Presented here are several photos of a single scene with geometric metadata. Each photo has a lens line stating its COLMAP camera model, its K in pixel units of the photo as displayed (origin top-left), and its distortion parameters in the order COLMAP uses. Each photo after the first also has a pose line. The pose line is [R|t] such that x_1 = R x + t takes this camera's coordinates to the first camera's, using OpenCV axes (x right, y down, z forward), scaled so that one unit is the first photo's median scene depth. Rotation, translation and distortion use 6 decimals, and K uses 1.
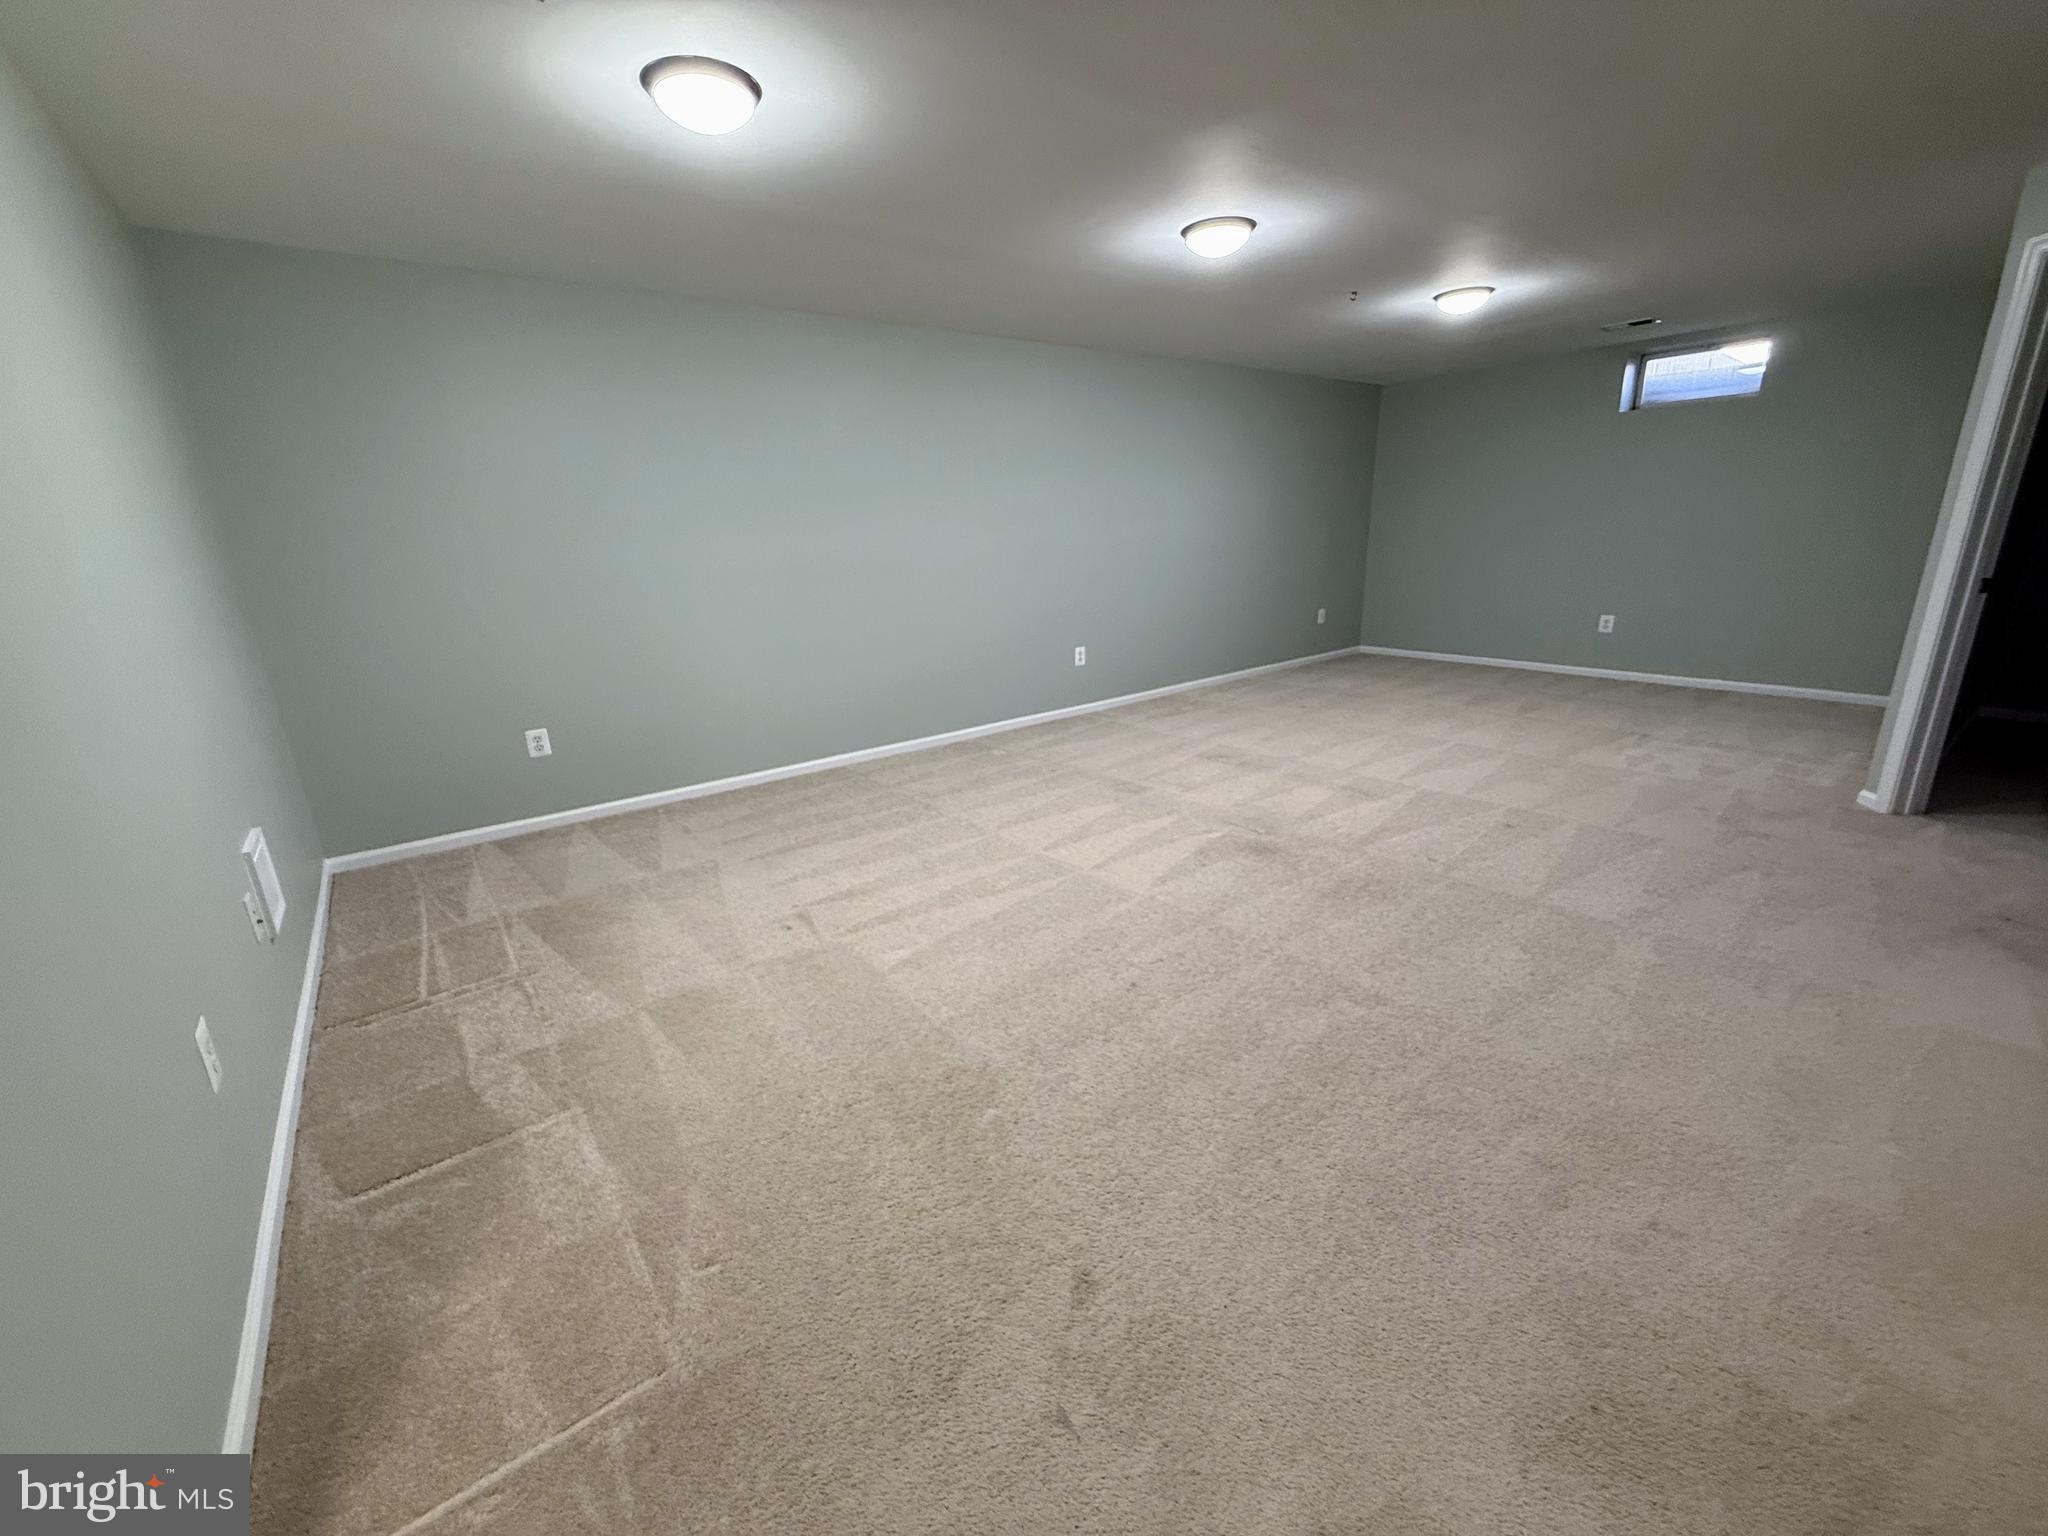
lens RADIAL K [[813.3, 0, 1024.0], [0, 813.3, 772.6], [0, 0, 1]] dist [0.000087, 0.000119]
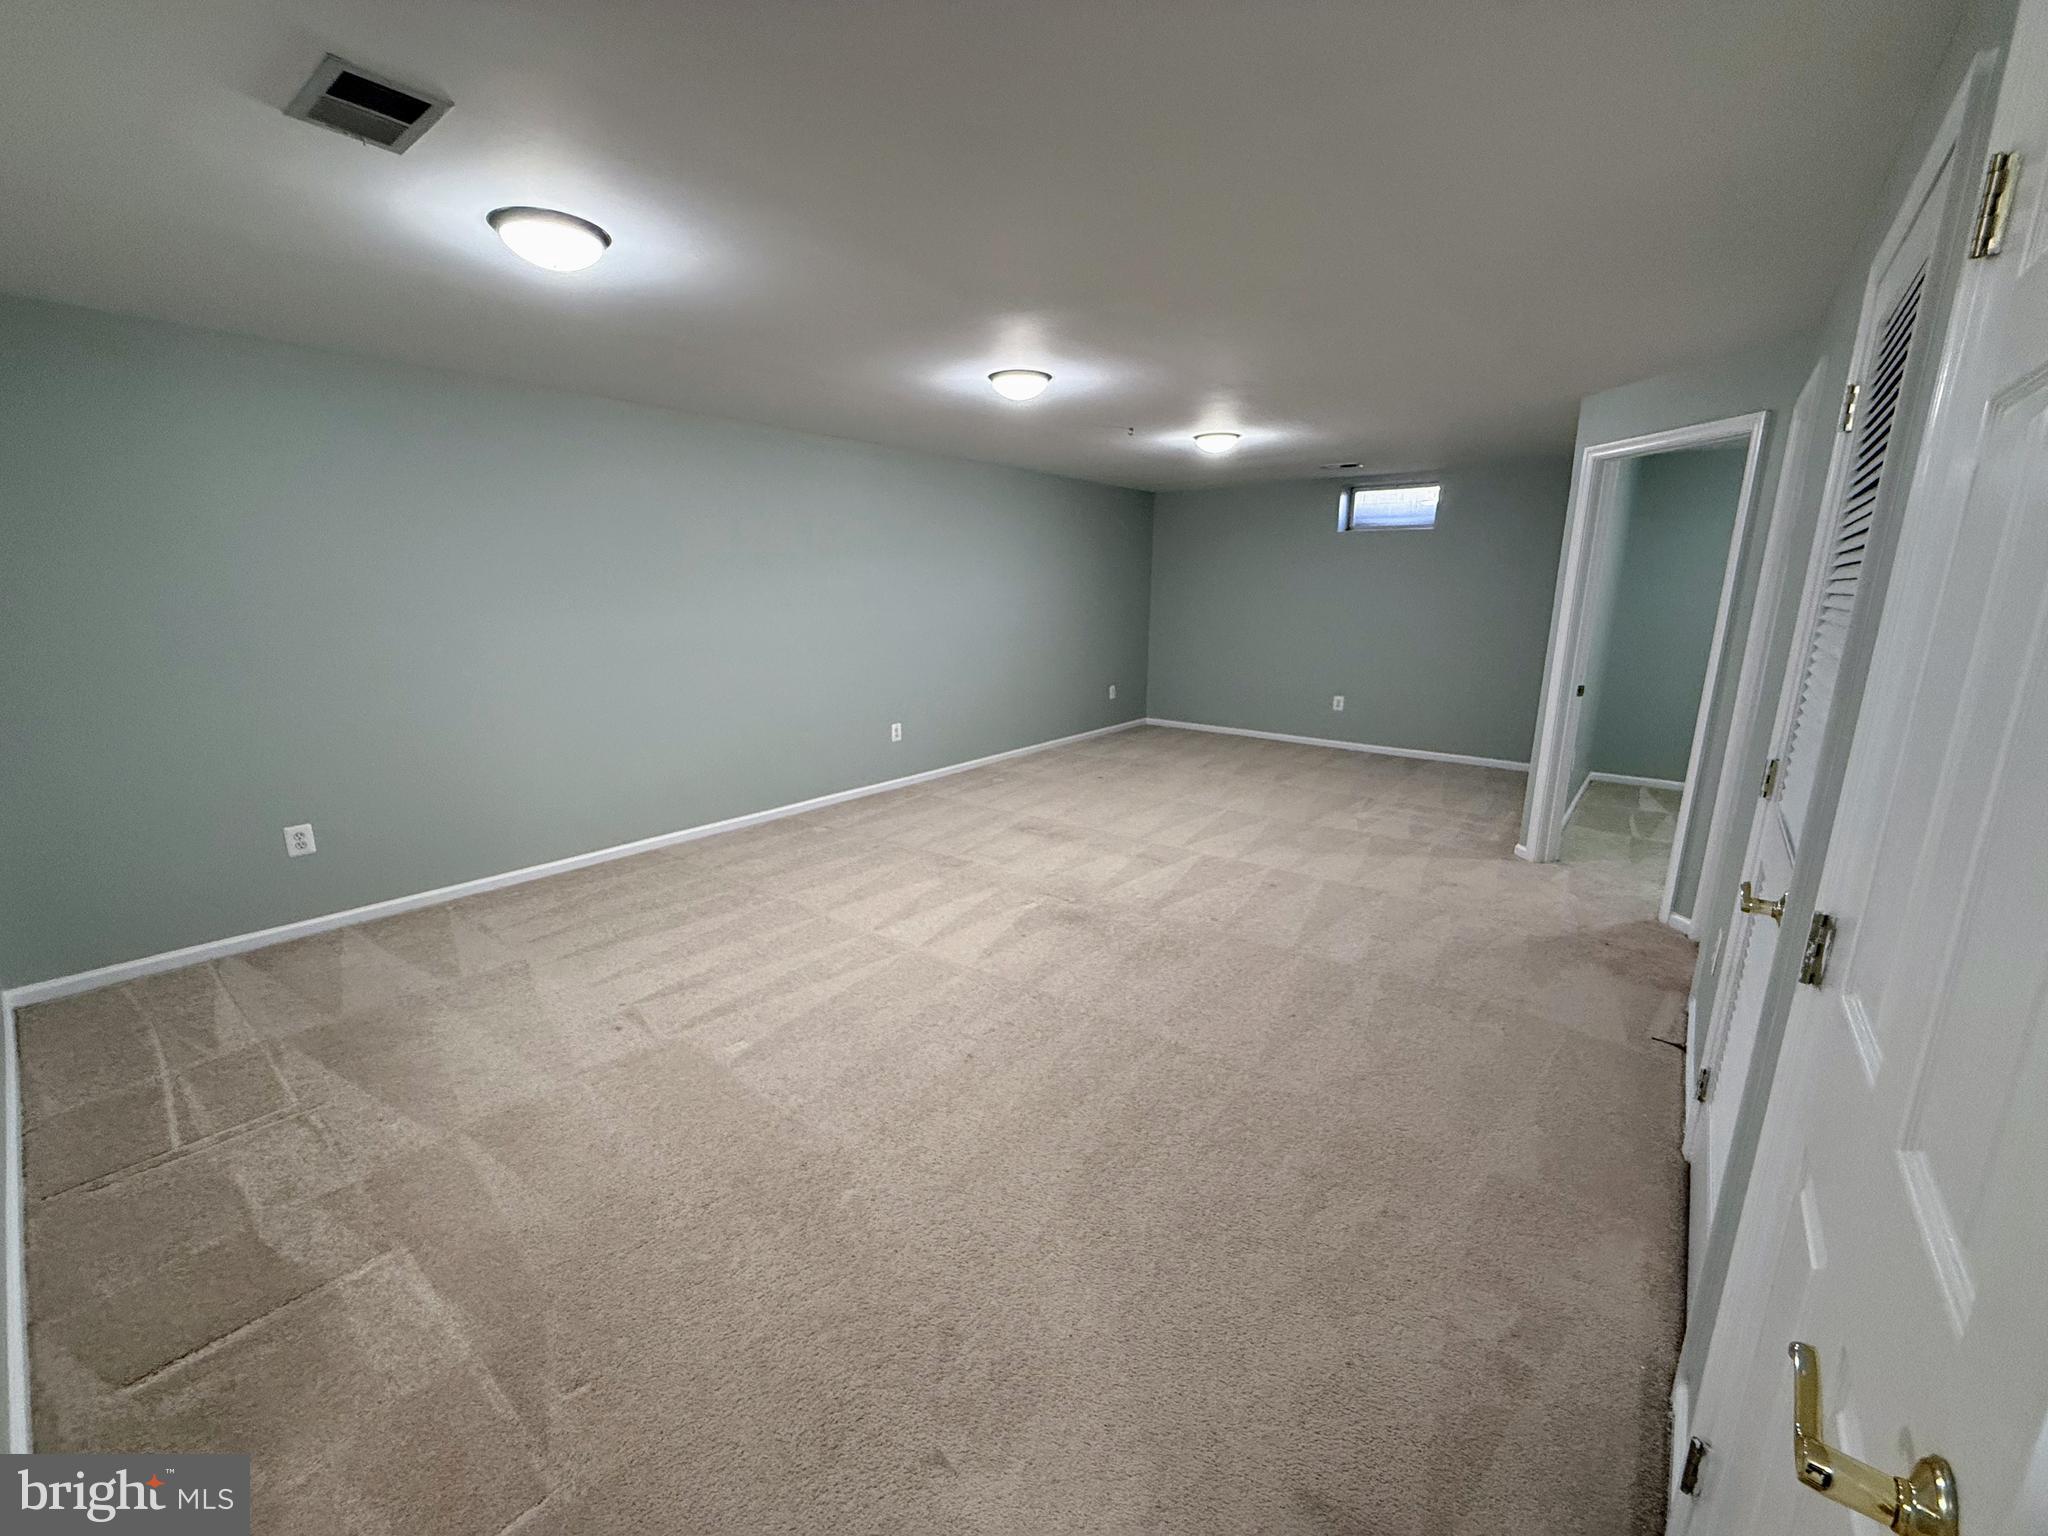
lens RADIAL K [[813.3, 0, 1022.0], [0, 813.3, 765.7], [0, 0, 1]] dist [0.000087, 0.000119]
pose [[0.971407, -0.011162, 0.237156, -0.052640], [0.029209, 0.996925, -0.072719, -0.046792], [-0.235615, 0.077567, 0.968746, -0.107935]]
